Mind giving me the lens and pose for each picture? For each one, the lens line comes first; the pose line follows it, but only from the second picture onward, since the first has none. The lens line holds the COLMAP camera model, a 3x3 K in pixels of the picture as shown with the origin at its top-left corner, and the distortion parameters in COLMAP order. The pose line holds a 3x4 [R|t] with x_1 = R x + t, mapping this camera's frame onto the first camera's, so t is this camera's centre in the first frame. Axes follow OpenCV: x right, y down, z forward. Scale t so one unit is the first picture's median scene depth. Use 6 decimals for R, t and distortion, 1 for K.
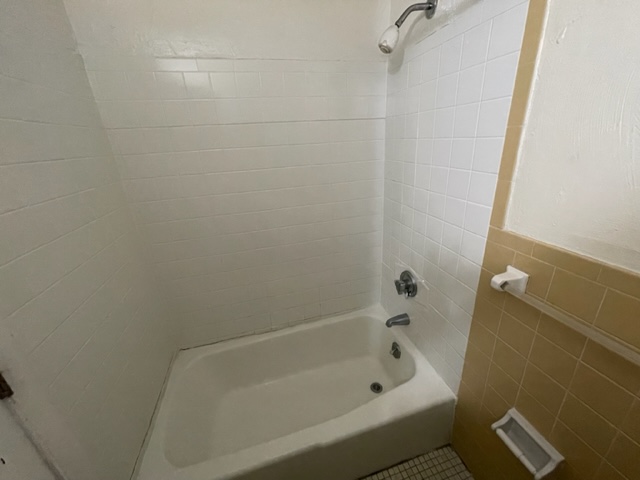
lens RADIAL K [[258.5, 0, 320.3], [0, 258.5, 237.1], [0, 0, 1]] dist [-0.001528, -0.000014]
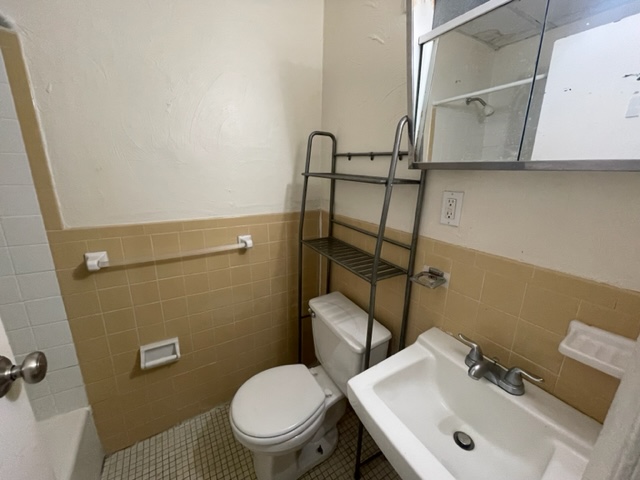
lens RADIAL K [[258.5, 0, 320.3], [0, 258.5, 237.1], [0, 0, 1]] dist [-0.001528, -0.000014]
pose [[-0.262123, -0.193935, 0.945347, -0.733352], [0.340469, 0.898023, 0.278631, 0.074312], [-0.902980, 0.394897, -0.169364, 0.130592]]
